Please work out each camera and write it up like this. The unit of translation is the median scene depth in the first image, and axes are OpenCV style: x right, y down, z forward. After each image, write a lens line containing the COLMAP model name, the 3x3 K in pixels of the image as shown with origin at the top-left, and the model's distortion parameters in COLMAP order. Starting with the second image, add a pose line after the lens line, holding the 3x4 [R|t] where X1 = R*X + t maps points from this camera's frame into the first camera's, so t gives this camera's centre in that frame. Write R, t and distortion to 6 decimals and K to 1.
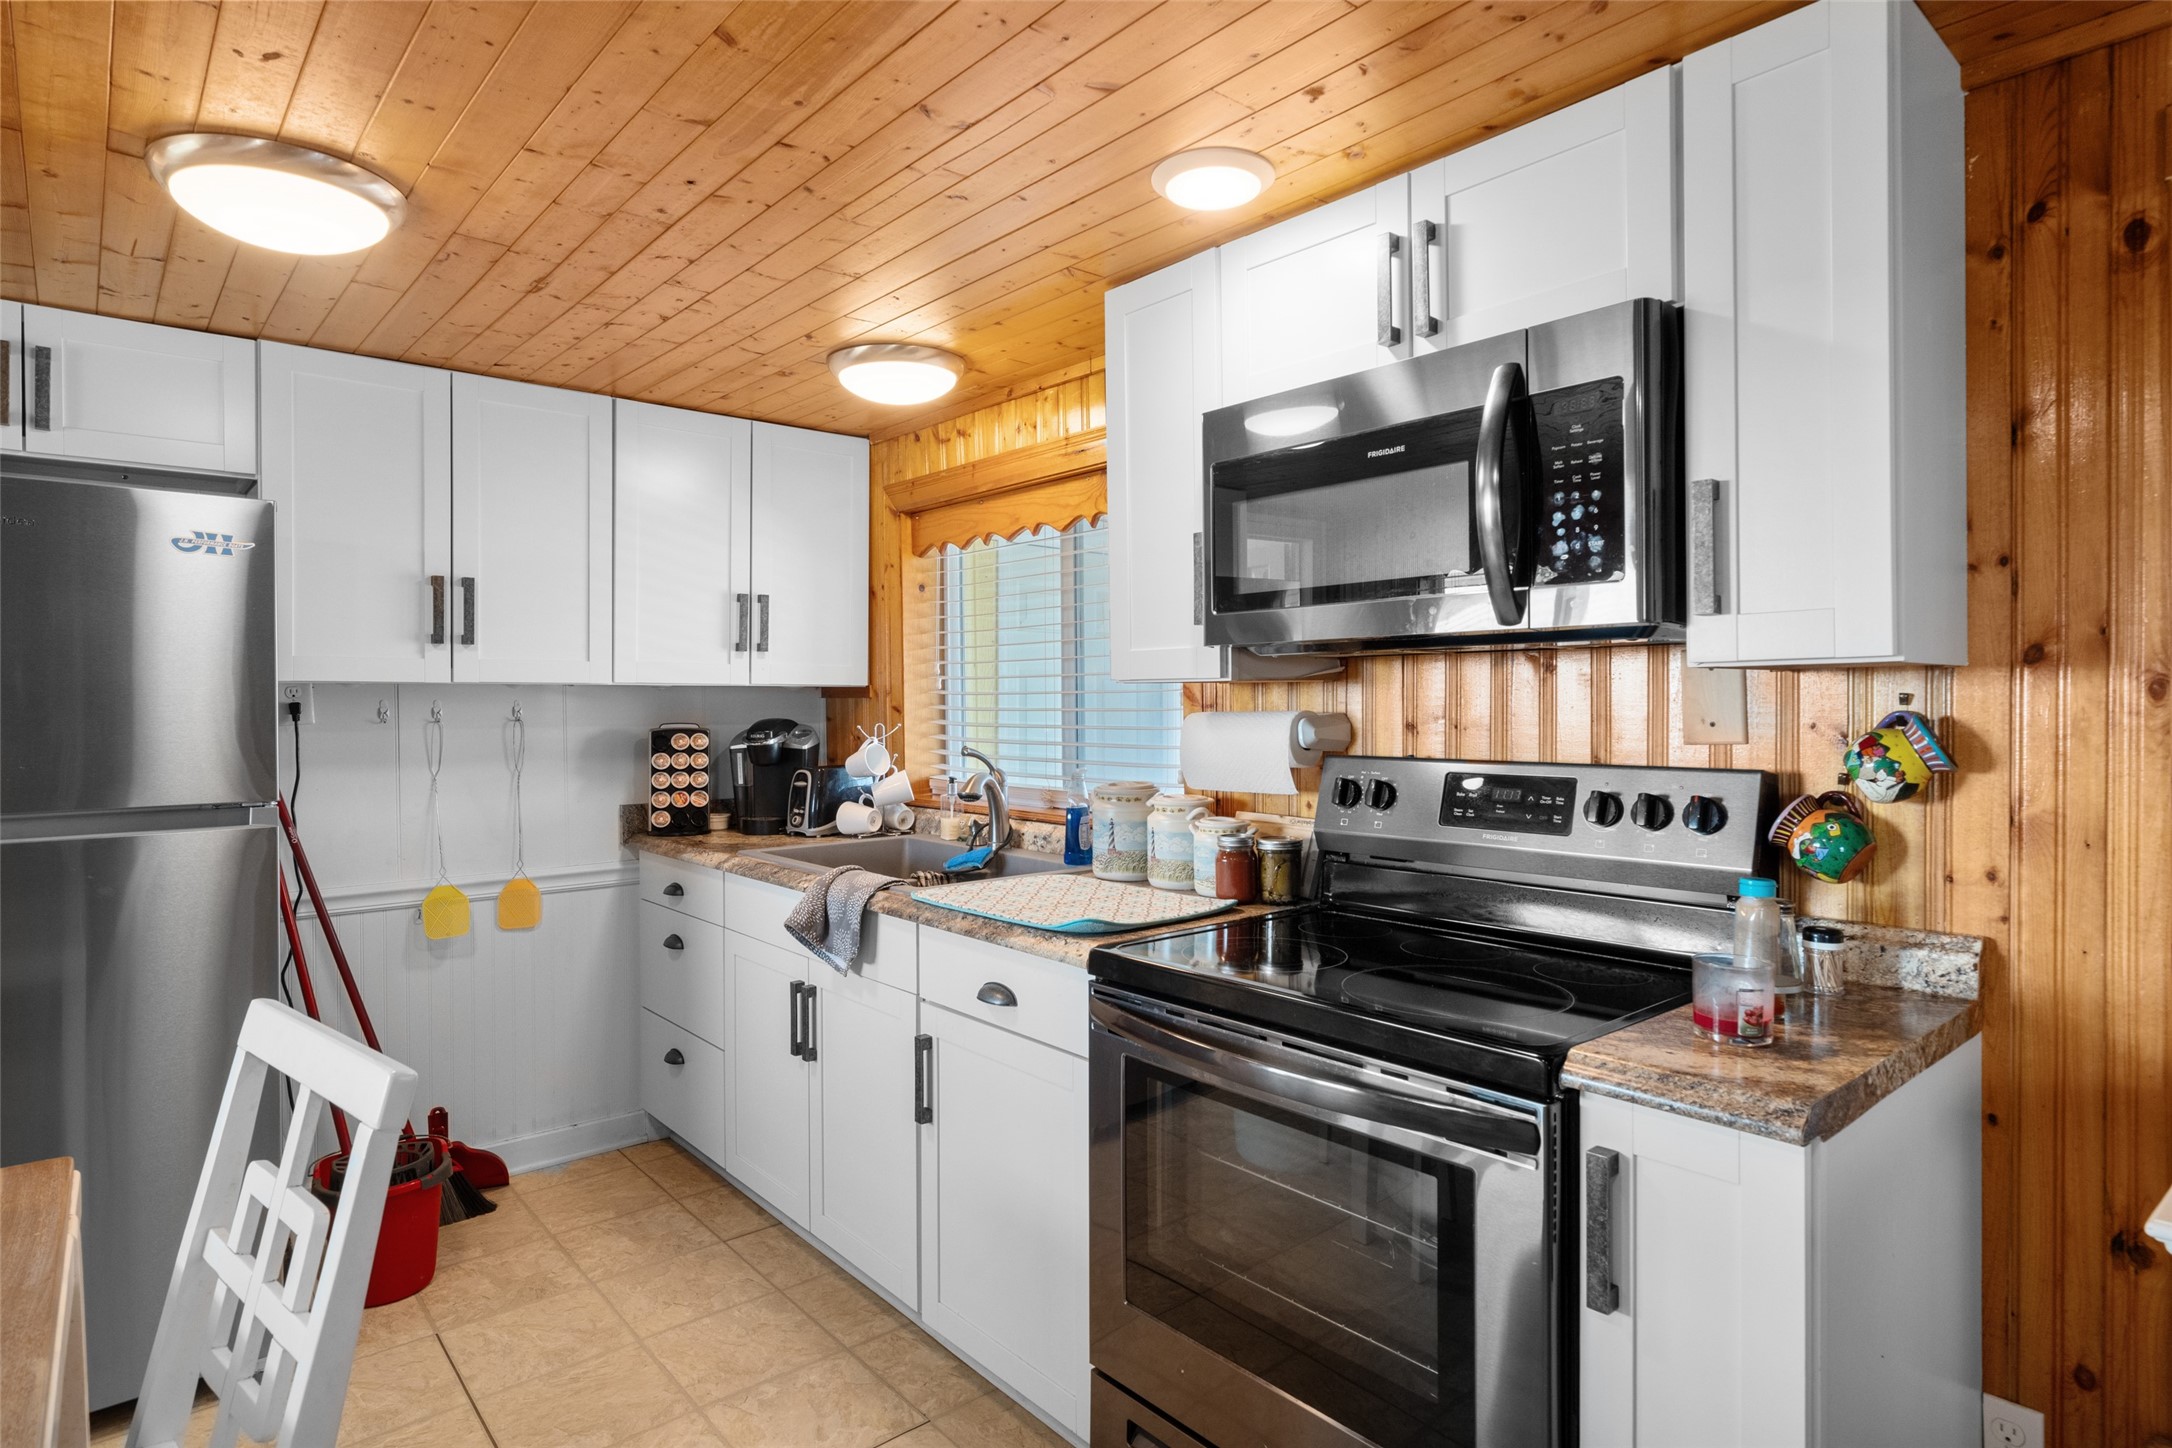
lens RADIAL K [[1158.7, 0, 1088.0], [0, 1158.7, 713.0], [0, 0, 1]] dist [0.004641, 0.001509]
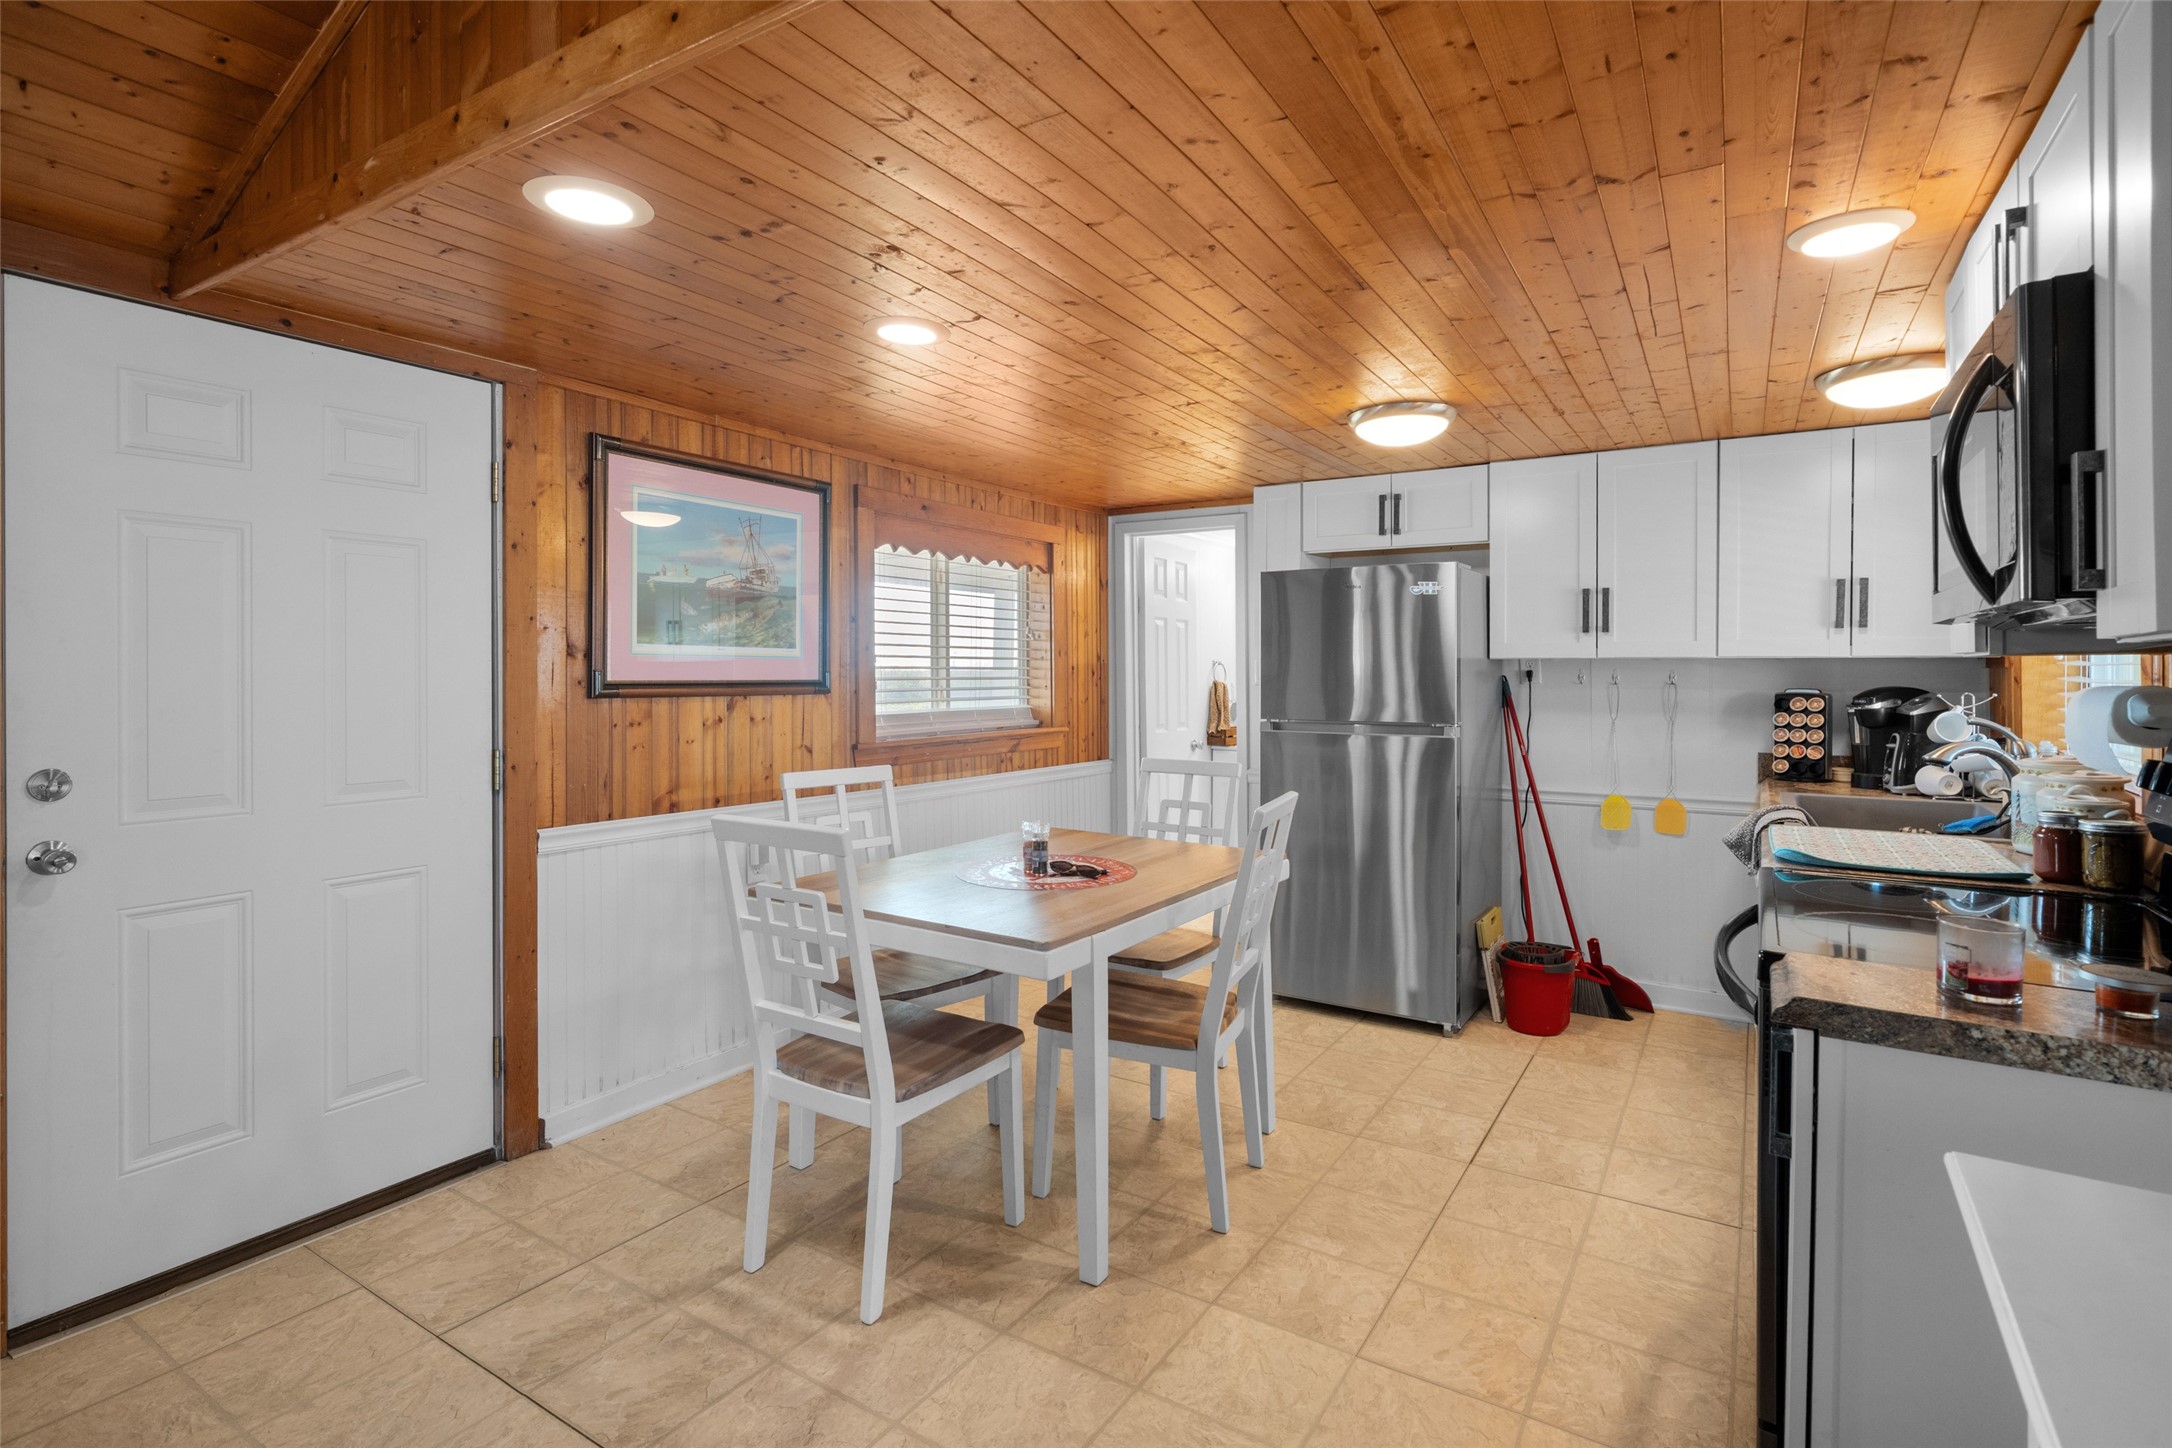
lens RADIAL K [[1048.4, 0, 1088.3], [0, 1048.4, 668.7], [0, 0, 1]] dist [-0.003995, -0.000142]
pose [[0.286438, 0.002252, -0.958096, 0.524481], [-0.009559, 0.999954, -0.000508, -0.004665], [0.958051, 0.009304, 0.286447, -0.025737]]
